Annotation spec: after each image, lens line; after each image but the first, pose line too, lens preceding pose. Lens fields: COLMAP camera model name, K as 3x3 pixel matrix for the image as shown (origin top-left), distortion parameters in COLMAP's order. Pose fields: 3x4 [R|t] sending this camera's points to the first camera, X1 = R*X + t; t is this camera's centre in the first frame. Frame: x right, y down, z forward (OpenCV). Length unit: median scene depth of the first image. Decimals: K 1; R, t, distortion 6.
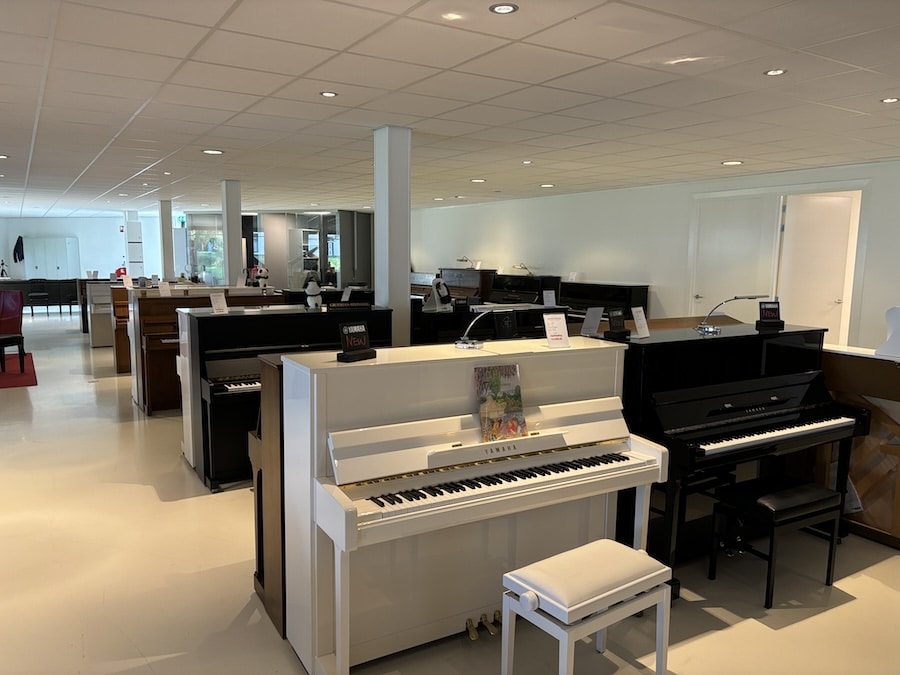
lens RADIAL K [[678.0, 0, 449.2], [0, 678.0, 342.9], [0, 0, 1]] dist [0.029027, -0.005007]
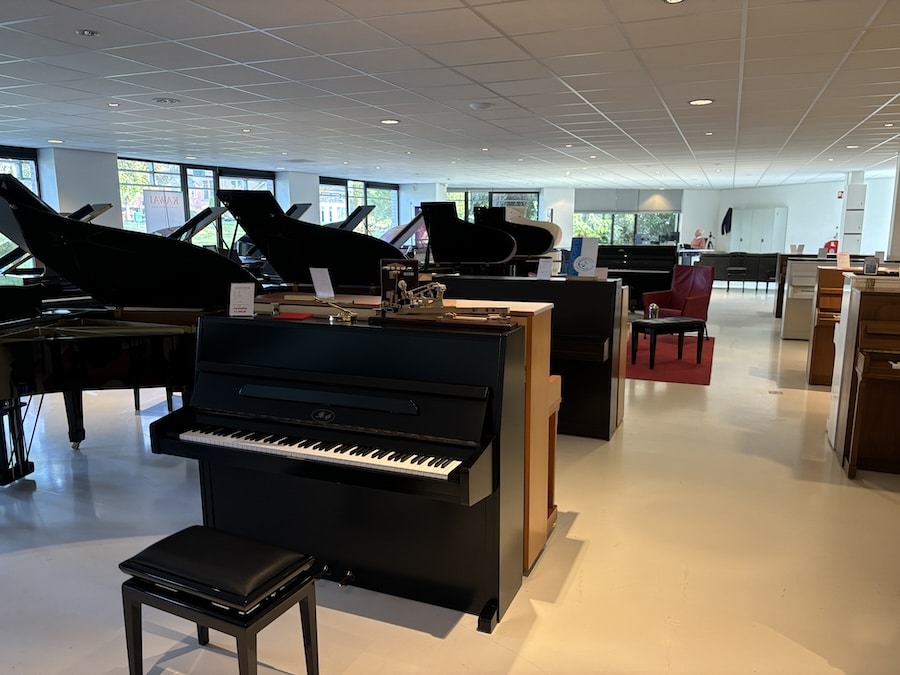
lens RADIAL K [[678.0, 0, 449.2], [0, 678.0, 342.9], [0, 0, 1]] dist [0.029027, -0.005007]
pose [[0.583530, 0.133521, -0.801040, -0.091312], [-0.101617, 0.990644, 0.091100, -0.020444], [0.805709, 0.028239, 0.591638, 0.177288]]
